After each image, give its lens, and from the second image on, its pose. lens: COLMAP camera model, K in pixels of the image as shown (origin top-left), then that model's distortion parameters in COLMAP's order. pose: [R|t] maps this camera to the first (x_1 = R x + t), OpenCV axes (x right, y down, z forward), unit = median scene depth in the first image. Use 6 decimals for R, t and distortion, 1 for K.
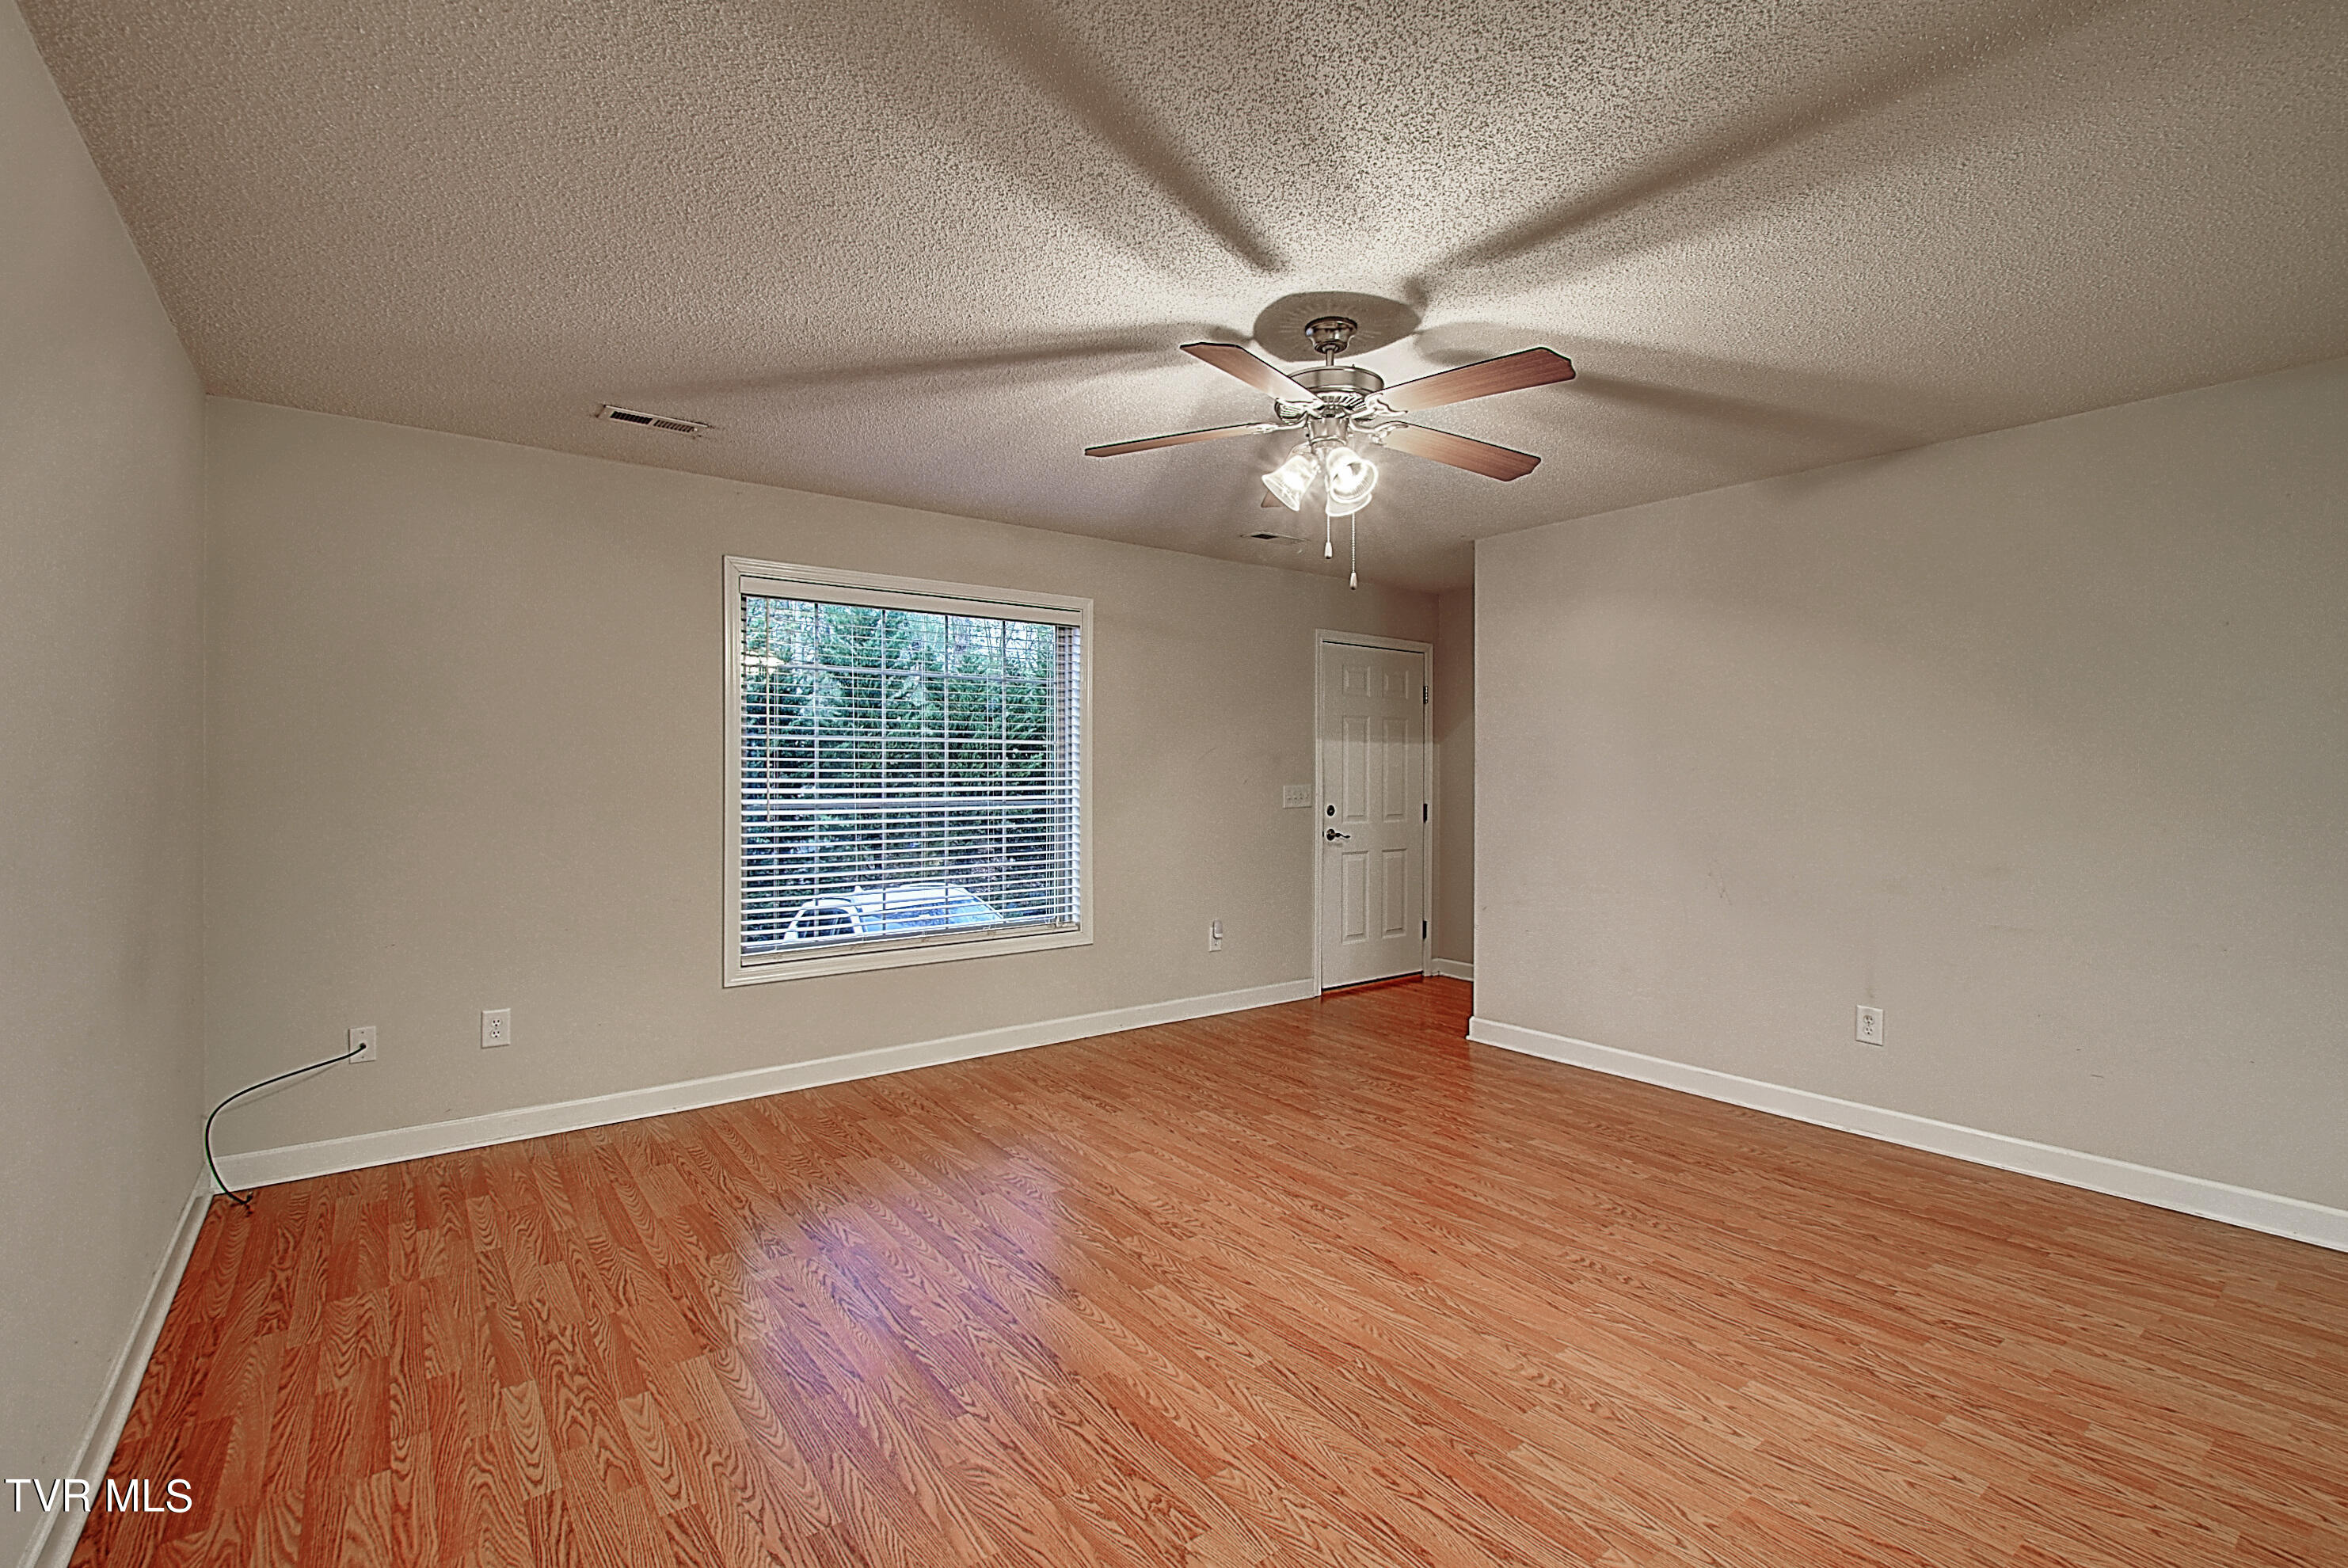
lens RADIAL K [[1036.1, 0, 1158.7], [0, 1036.1, 781.4], [0, 0, 1]] dist [0.003605, -0.010239]
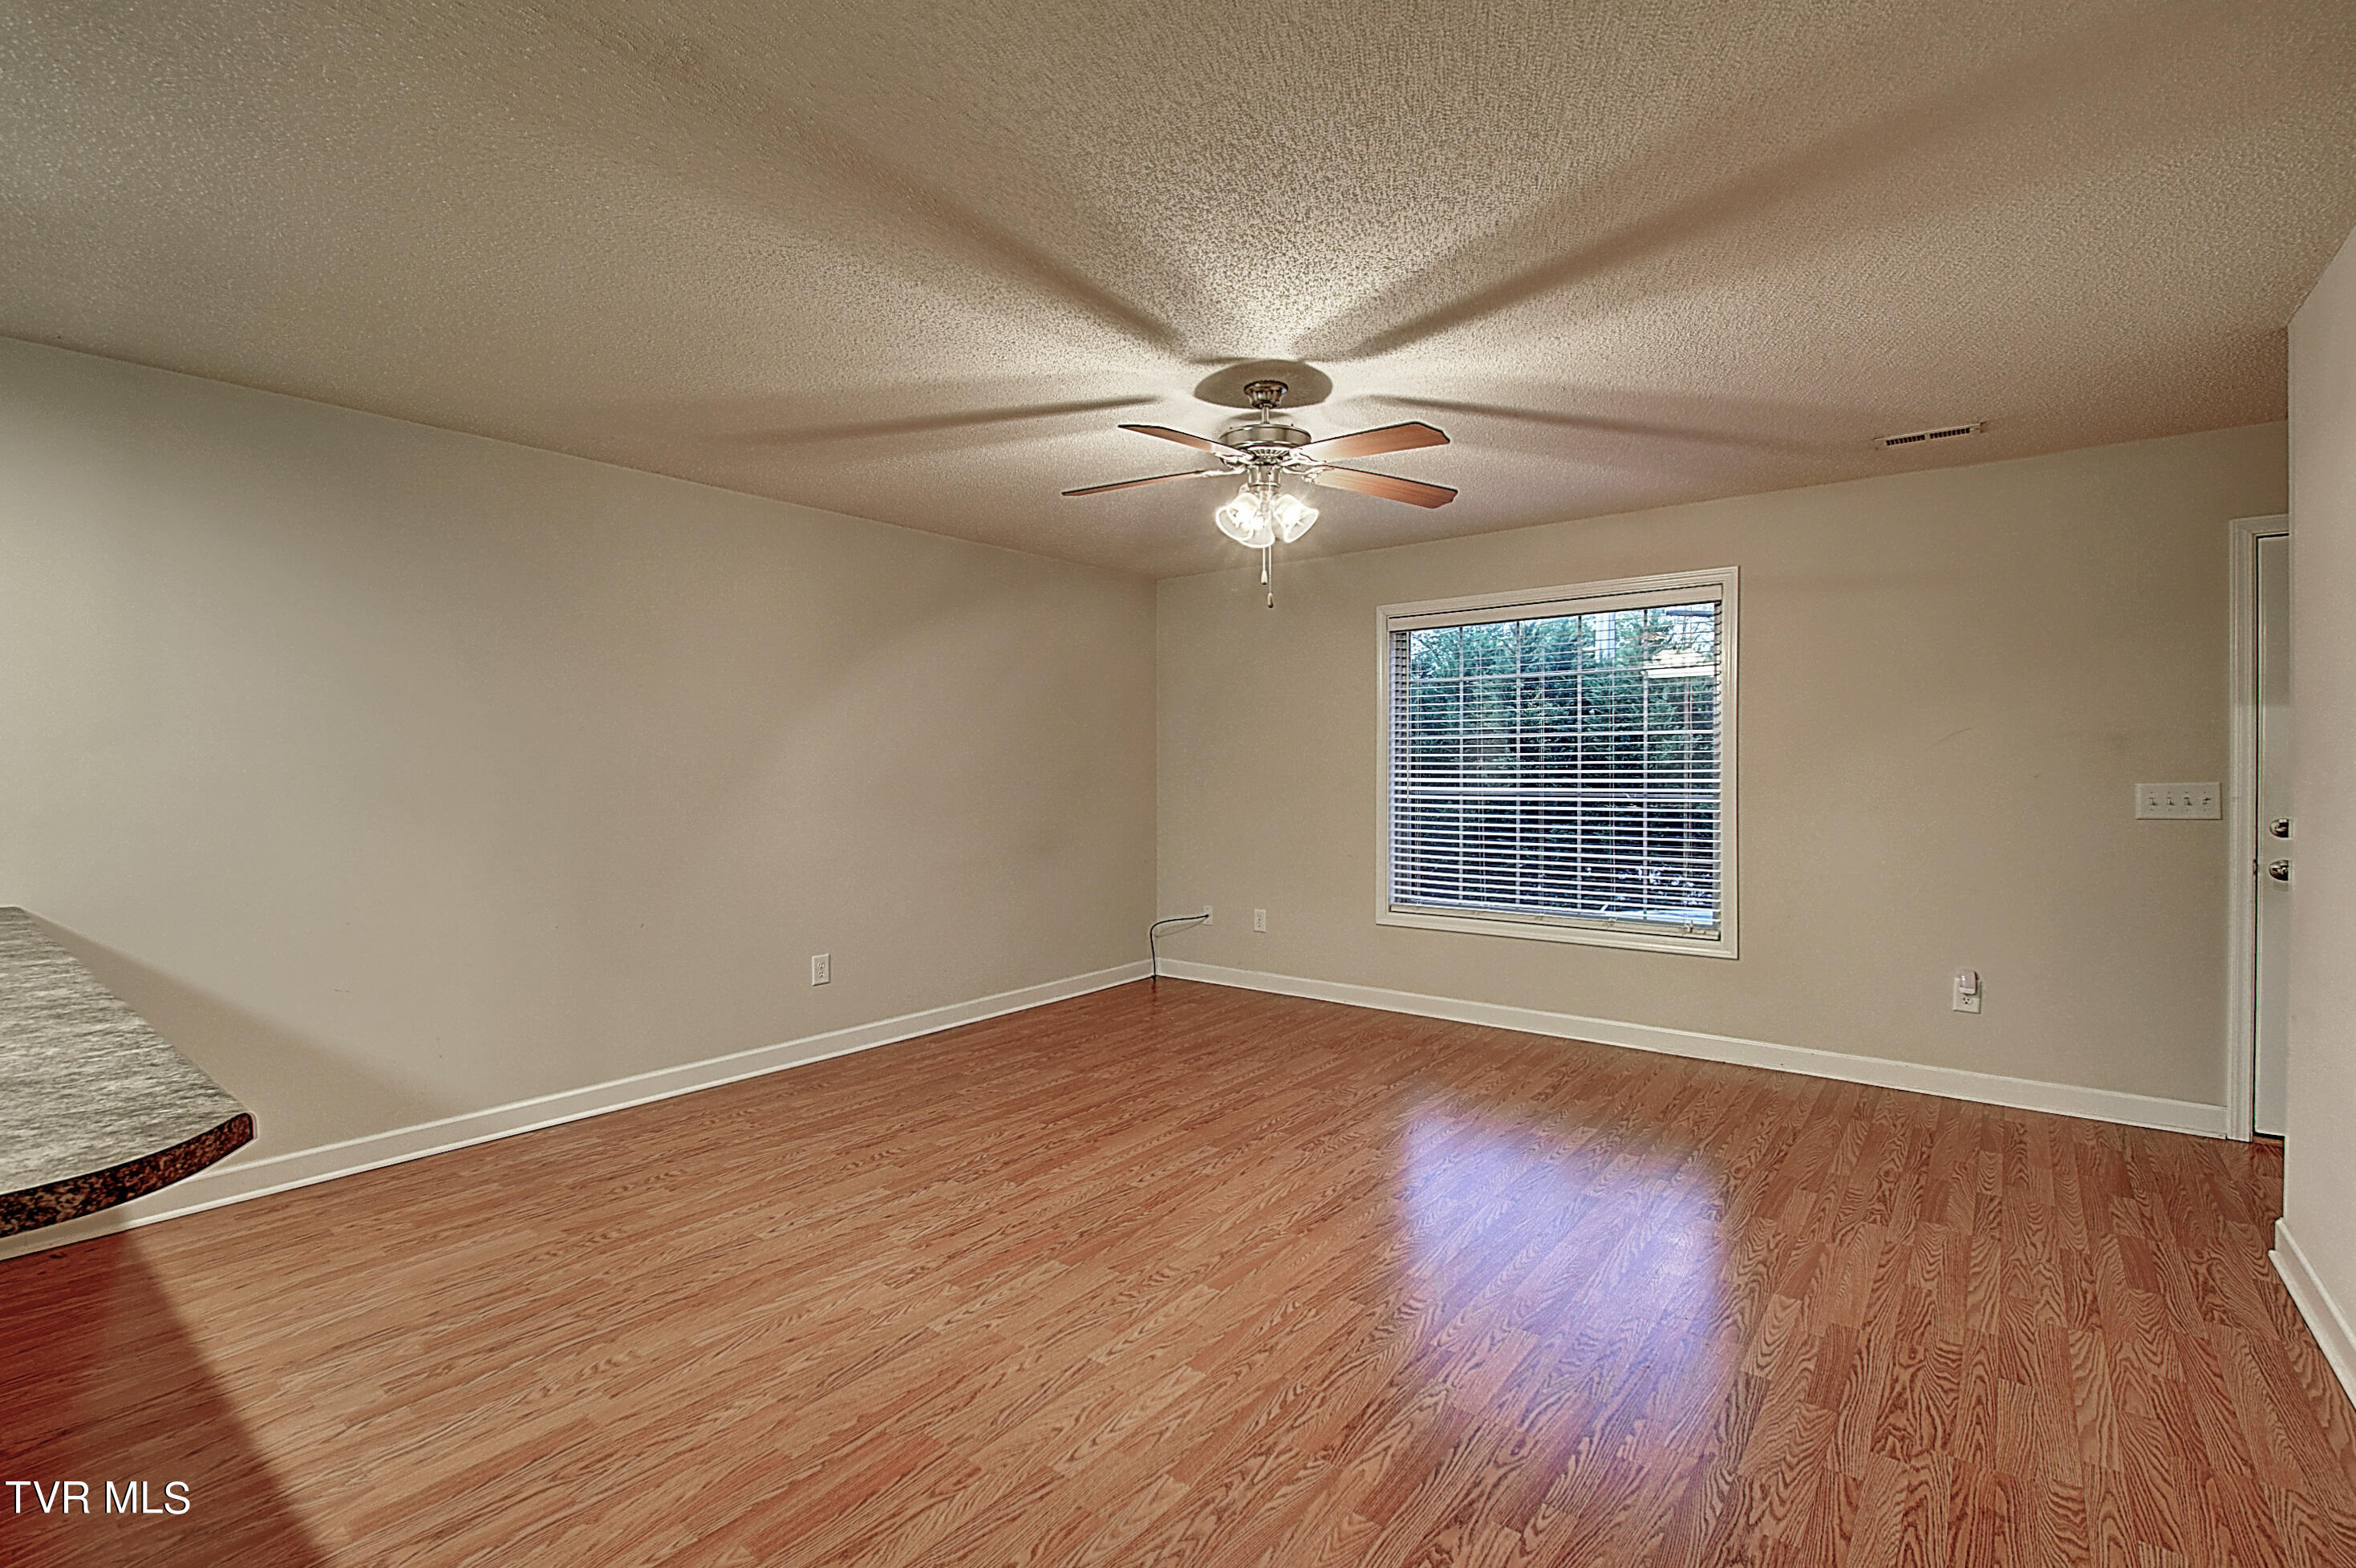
lens RADIAL K [[1051.0, 0, 1170.5], [0, 1051.0, 775.2], [0, 0, 1]] dist [0.008832, -0.011072]
pose [[0.255877, 0.006778, -0.966686, 1.065645], [-0.004045, 0.999974, 0.005941, -0.003622], [0.966701, 0.002390, 0.255898, 0.486484]]
